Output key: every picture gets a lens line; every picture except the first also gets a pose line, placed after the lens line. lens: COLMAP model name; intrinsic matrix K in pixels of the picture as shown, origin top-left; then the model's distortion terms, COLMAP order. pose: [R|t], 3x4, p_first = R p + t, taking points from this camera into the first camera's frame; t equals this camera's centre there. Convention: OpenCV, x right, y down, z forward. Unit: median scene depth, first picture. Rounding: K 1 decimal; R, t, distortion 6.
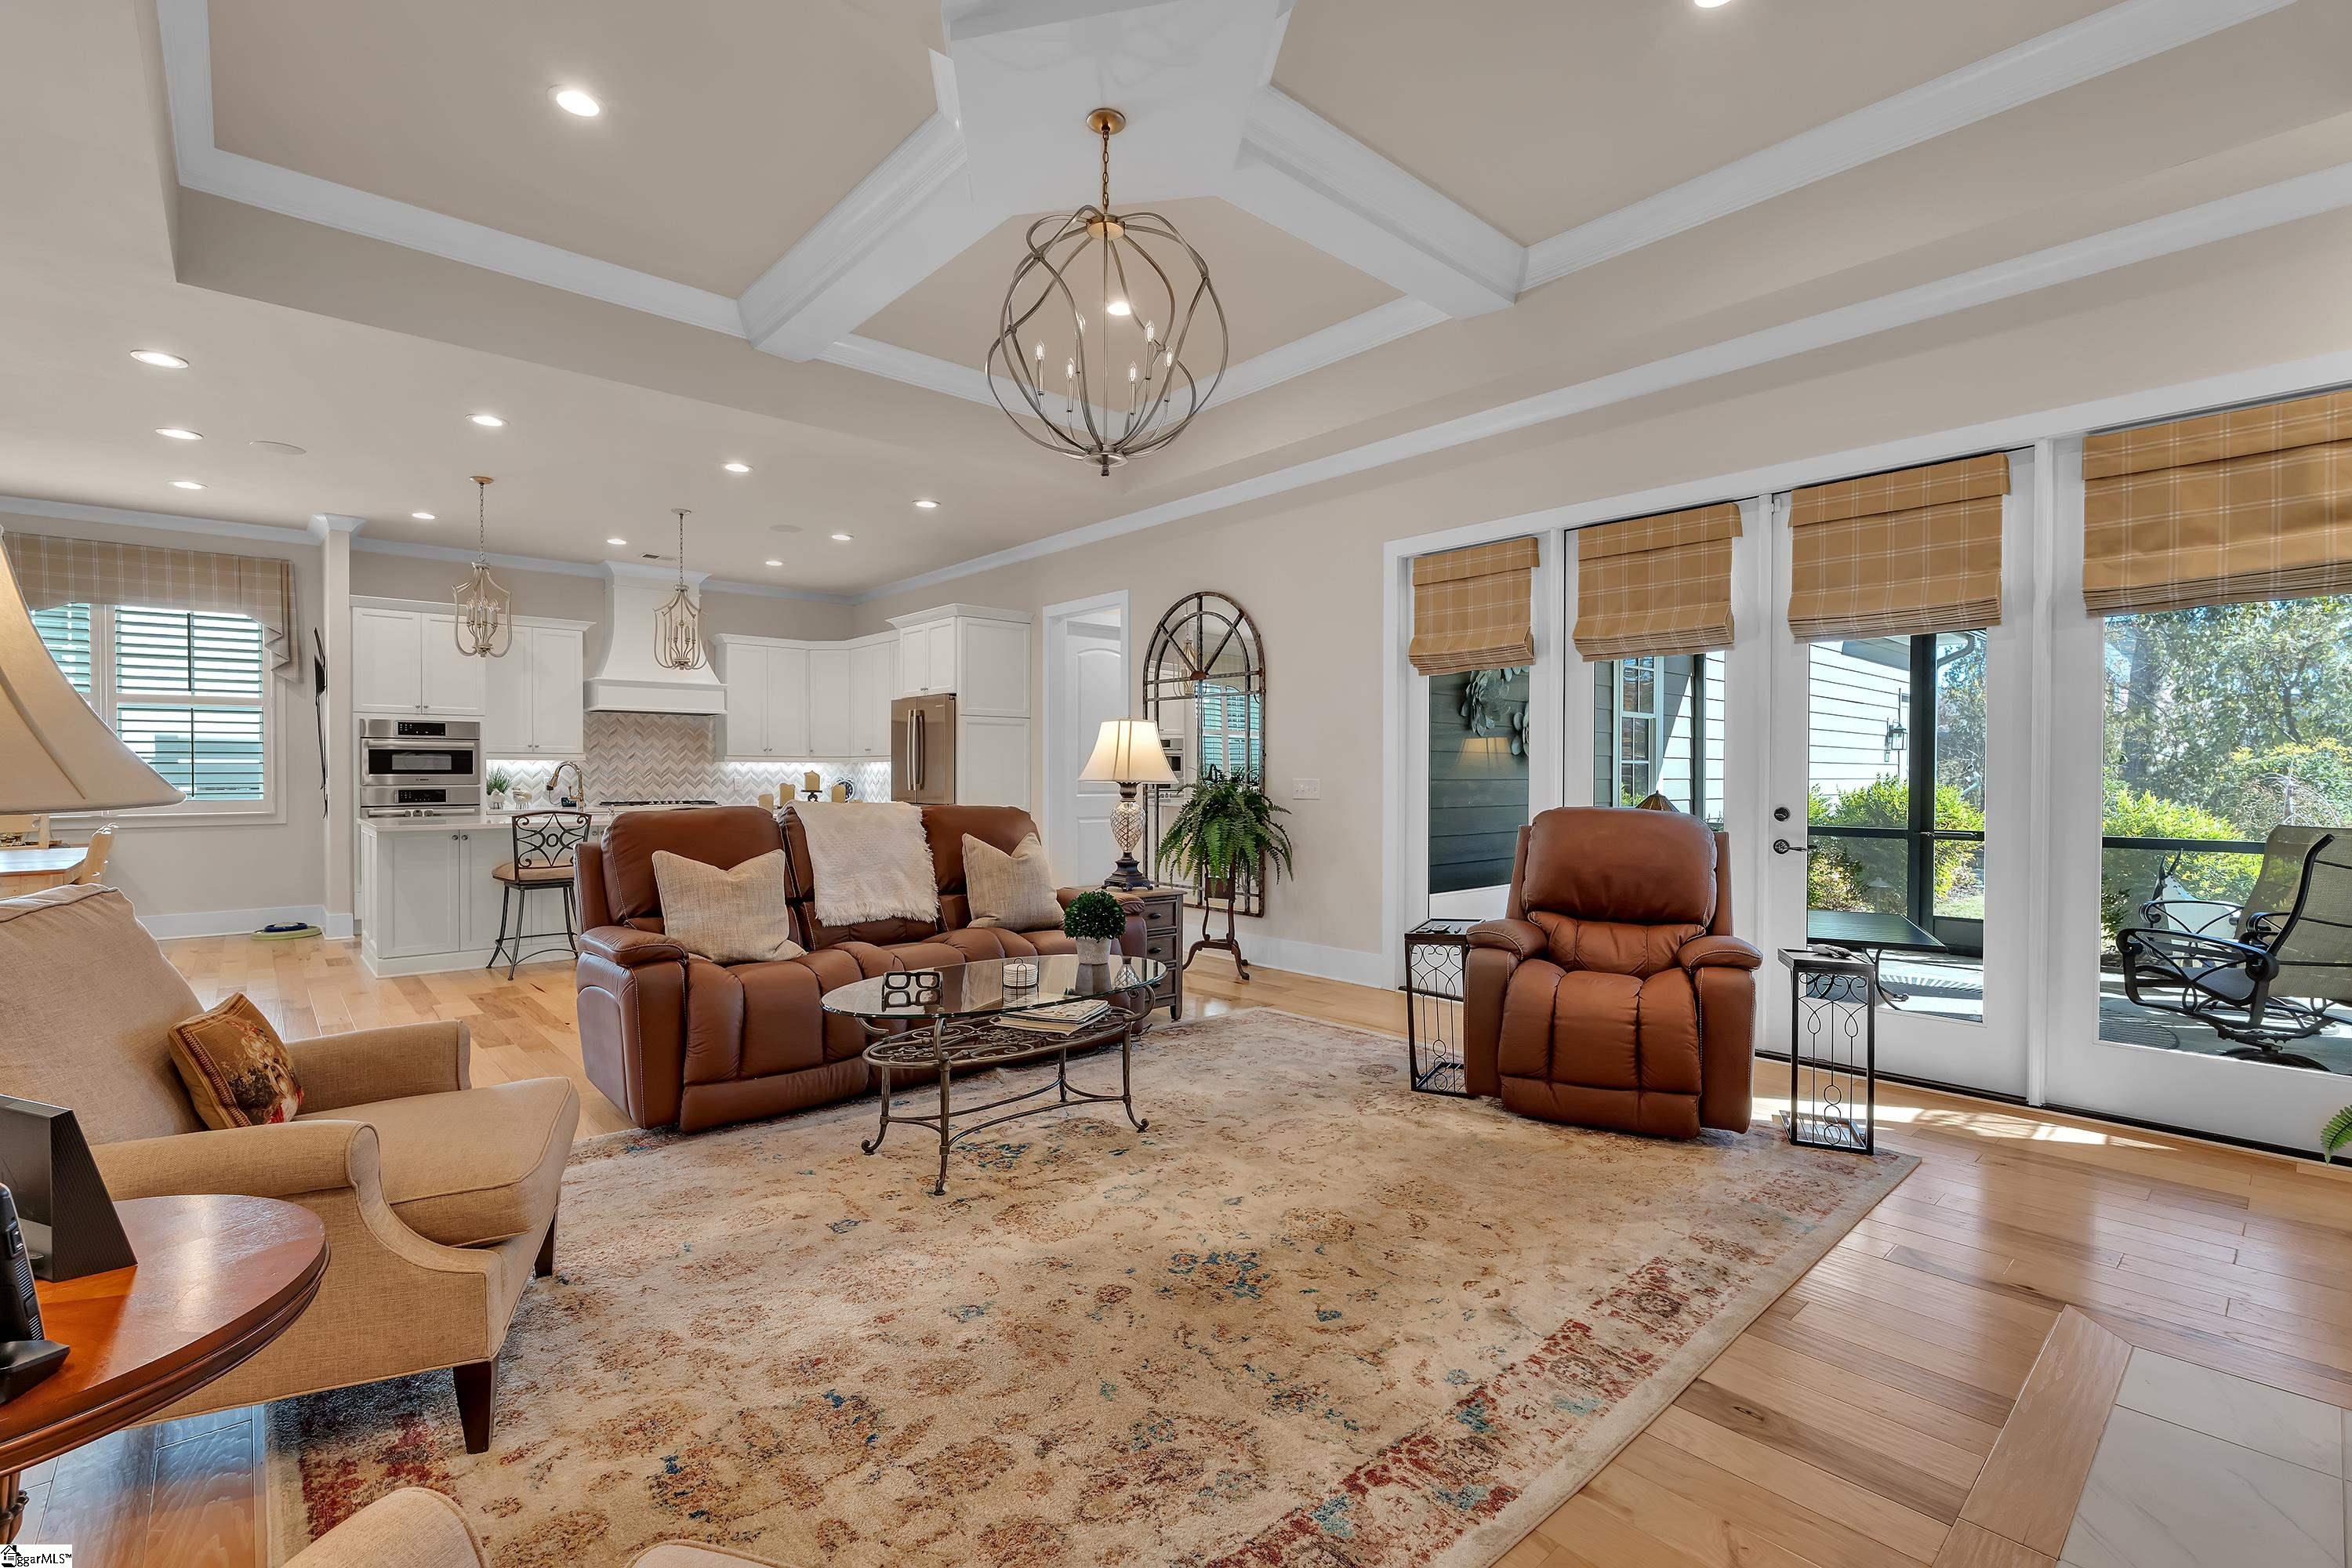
lens RADIAL K [[1027.2, 0, 1176.0], [0, 1027.2, 784.0], [0, 0, 1]] dist [-0.002678, 0.000745]
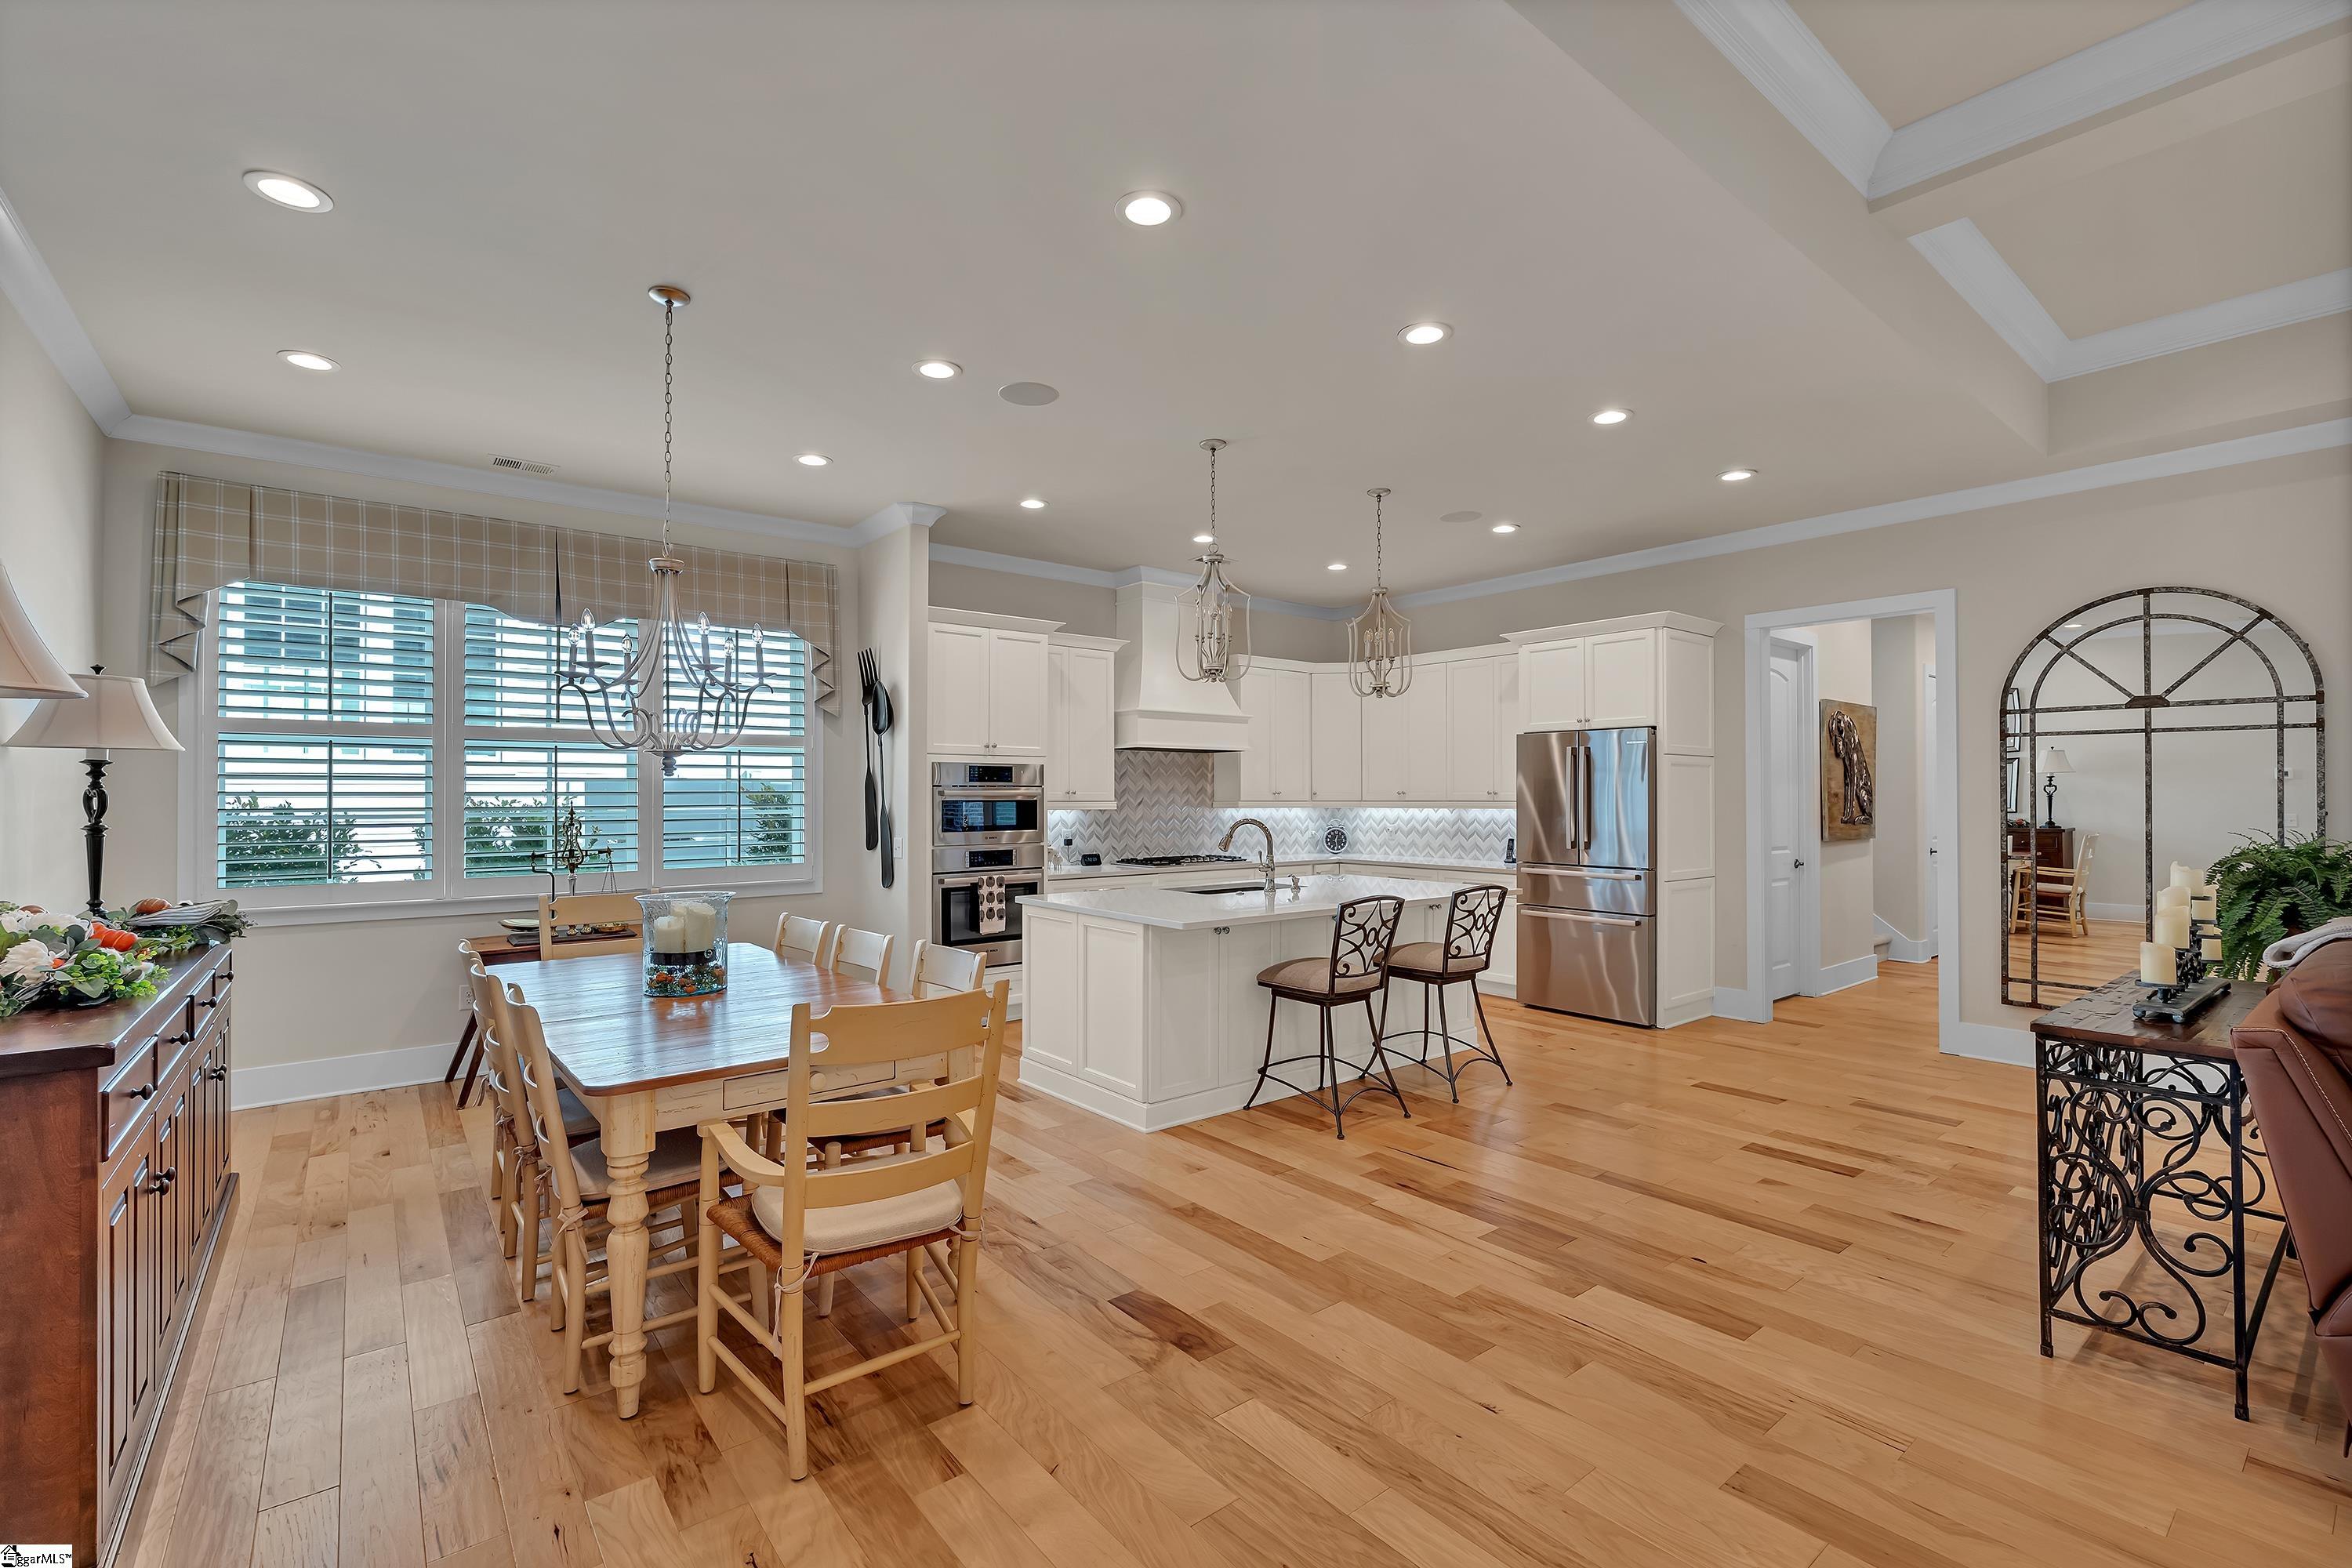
lens RADIAL K [[1027.2, 0, 1176.0], [0, 1027.2, 784.0], [0, 0, 1]] dist [-0.002678, 0.000745]
pose [[0.998105, -0.001684, -0.061513, -0.558346], [0.000348, 0.999764, -0.021713, -0.029377], [0.061536, 0.021650, 0.997870, 0.216198]]
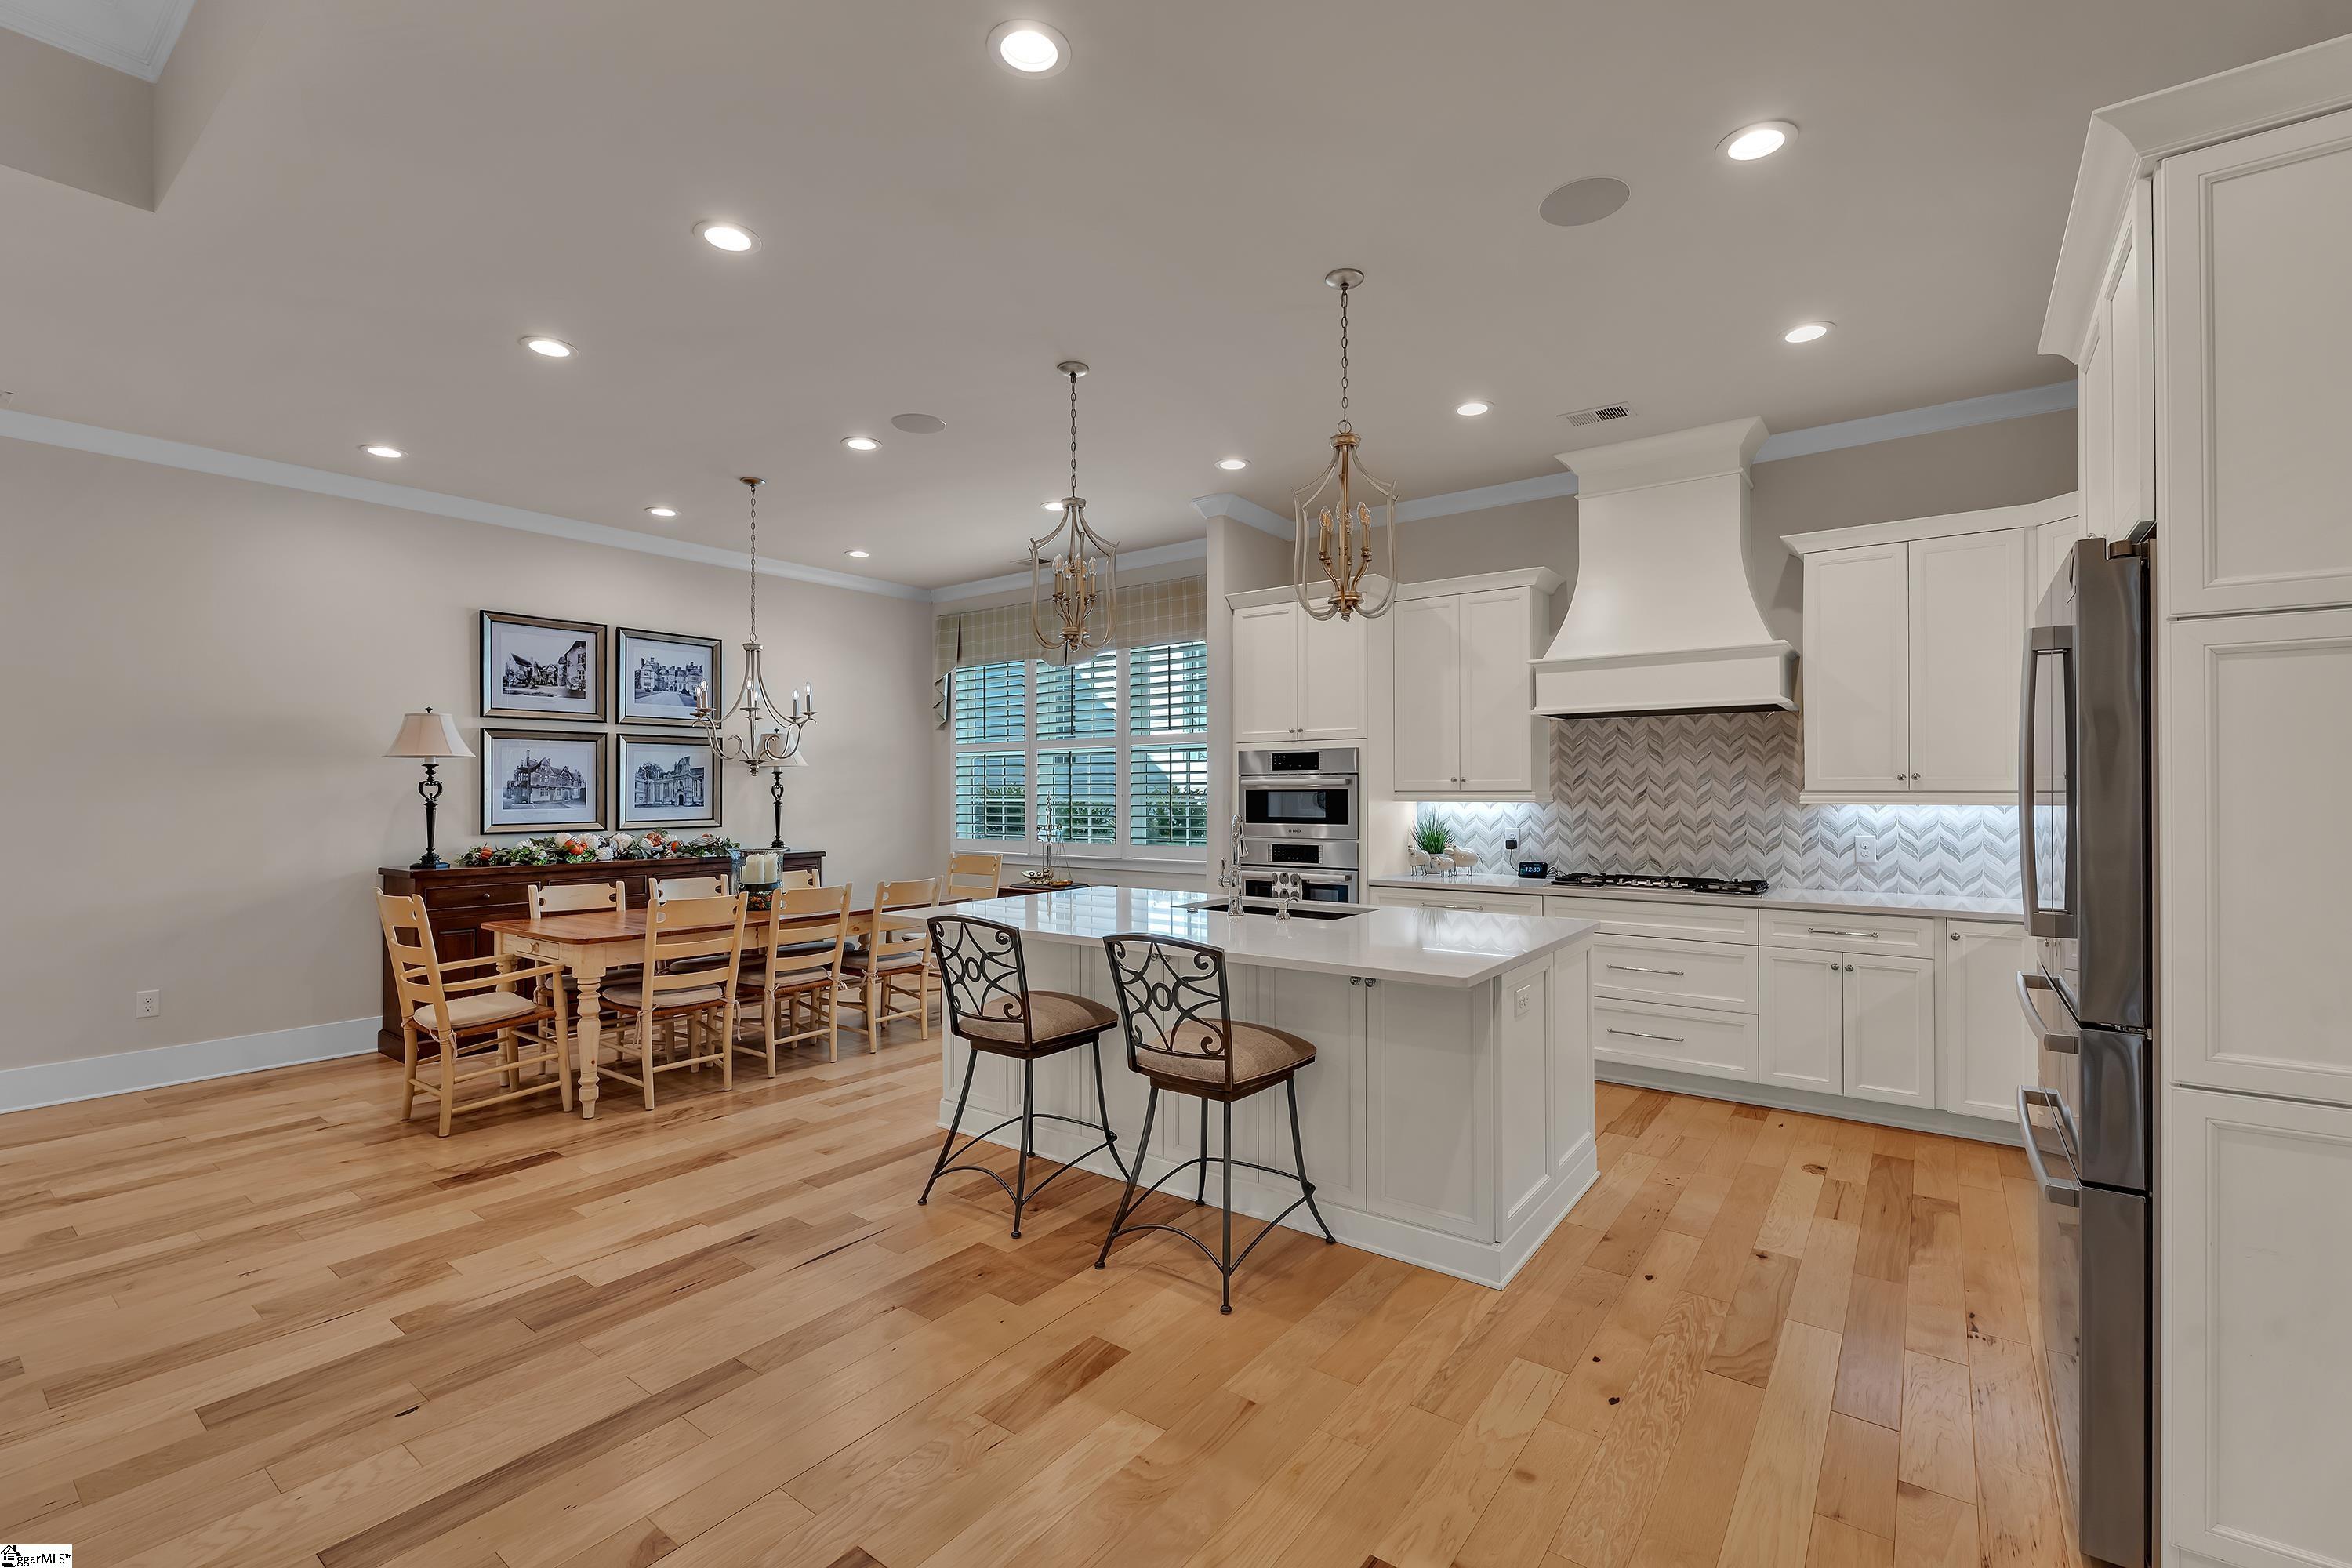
lens RADIAL K [[1027.2, 0, 1176.0], [0, 1027.2, 784.0], [0, 0, 1]] dist [-0.002678, 0.000745]
pose [[0.189892, -0.005511, -0.981789, -0.037901], [-0.006729, 0.999953, -0.006915, -0.032781], [0.981782, 0.007919, 0.189847, 0.800533]]
